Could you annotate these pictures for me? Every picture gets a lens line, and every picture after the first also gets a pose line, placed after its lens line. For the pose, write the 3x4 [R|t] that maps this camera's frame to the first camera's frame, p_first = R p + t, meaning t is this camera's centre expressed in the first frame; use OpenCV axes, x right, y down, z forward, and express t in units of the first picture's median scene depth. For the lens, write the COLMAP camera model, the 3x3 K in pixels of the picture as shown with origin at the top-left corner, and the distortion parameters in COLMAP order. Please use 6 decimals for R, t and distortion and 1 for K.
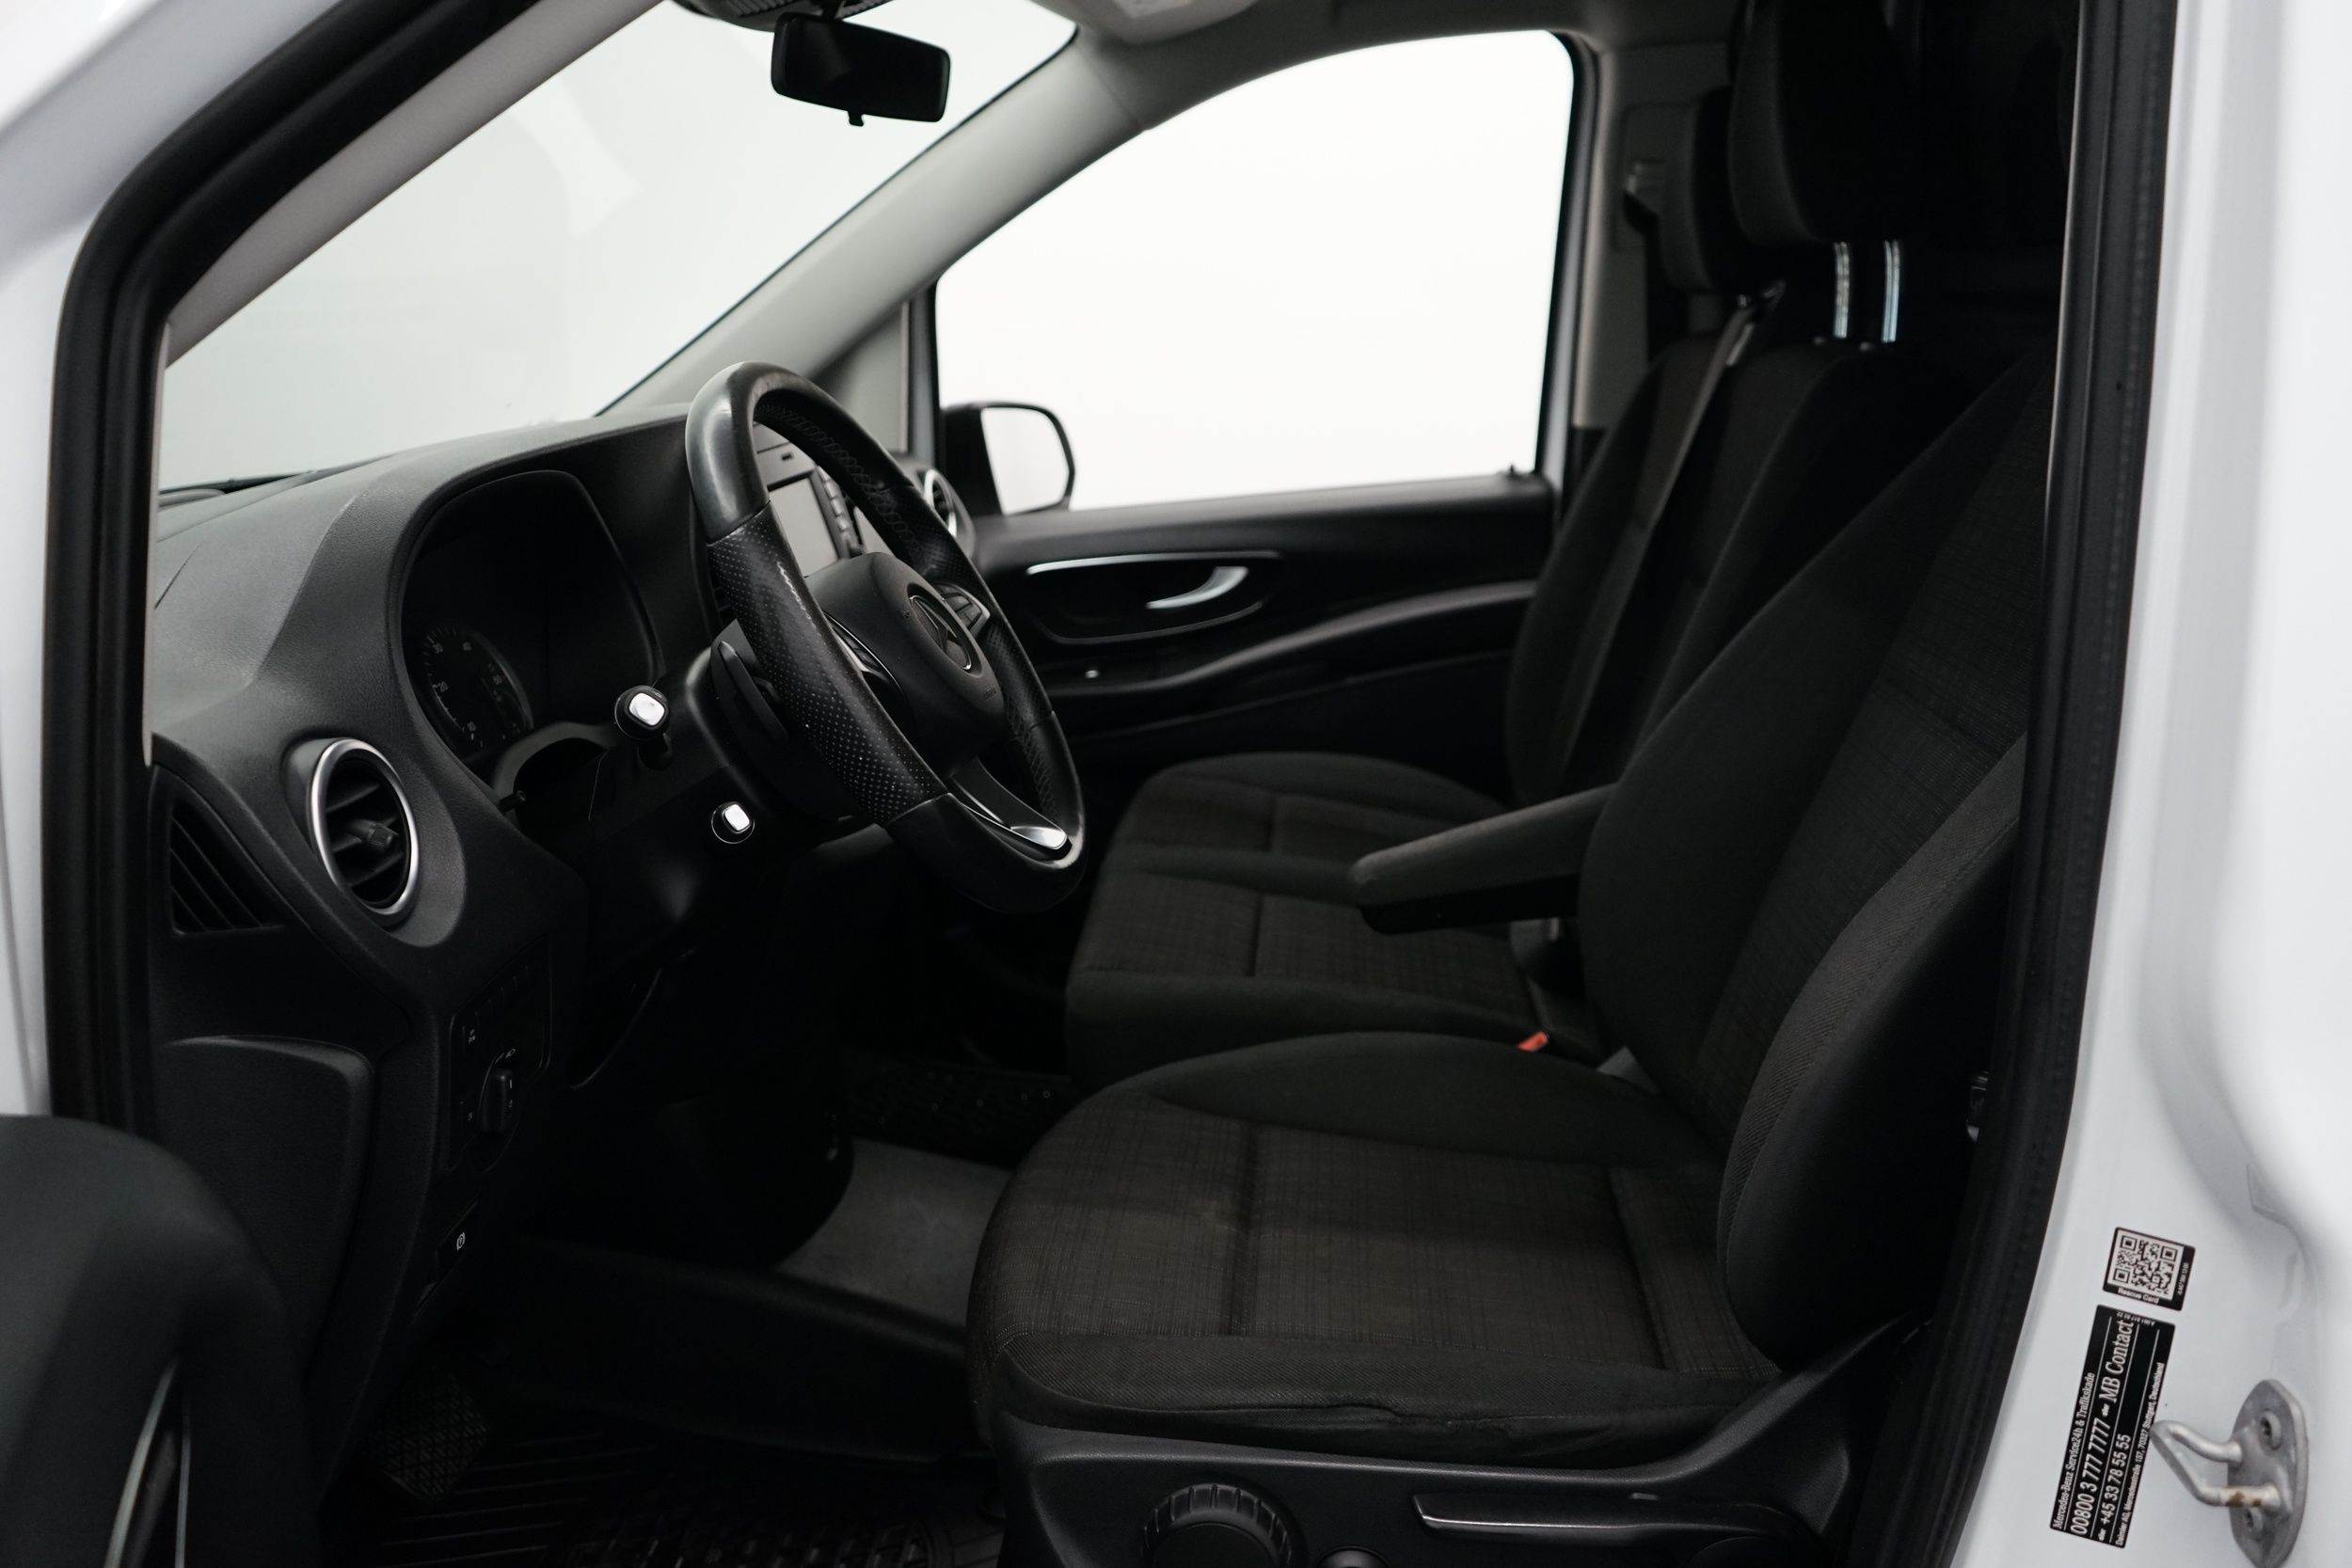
lens RADIAL K [[1865.6, 0, 1165.4], [0, 1865.6, 781.1], [0, 0, 1]] dist [-0.009741, 0.009674]
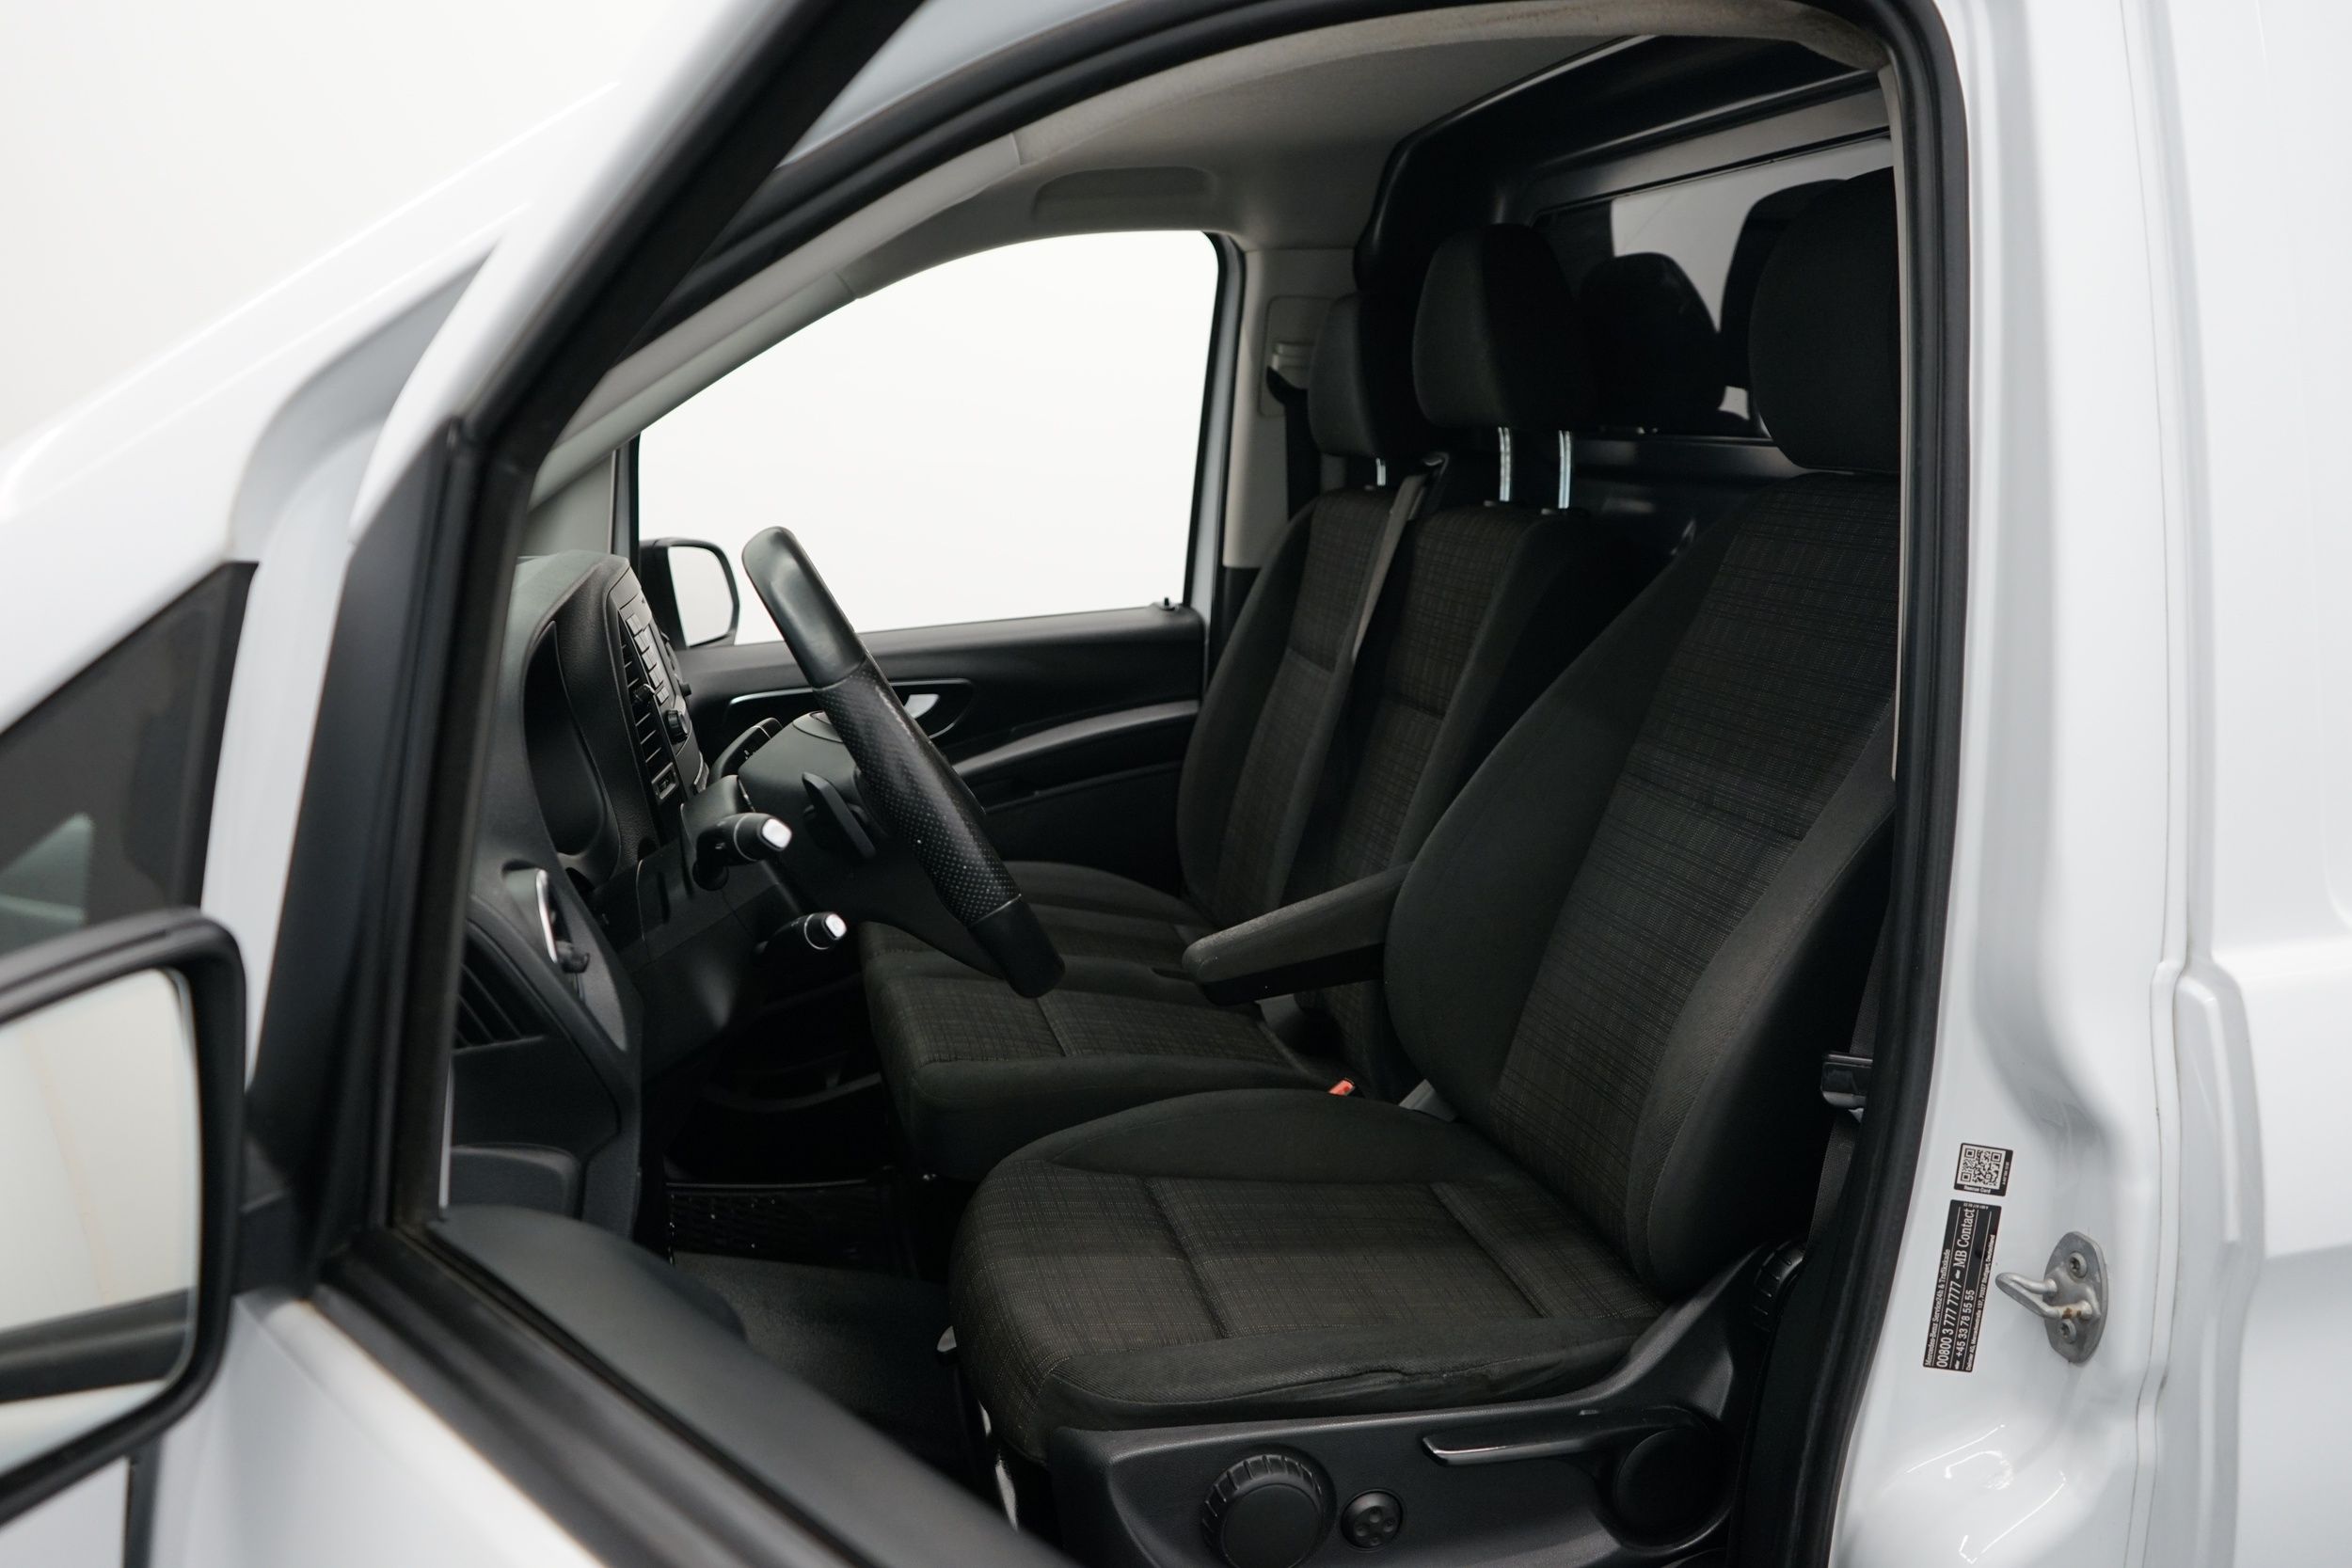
lens RADIAL K [[1865.6, 0, 1165.4], [0, 1865.6, 781.1], [0, 0, 1]] dist [-0.009741, 0.009674]
pose [[0.951092, -0.032861, 0.307154, -0.390586], [0.051918, 0.997186, -0.054078, 0.003904], [-0.304513, 0.067380, 0.950122, -0.157067]]
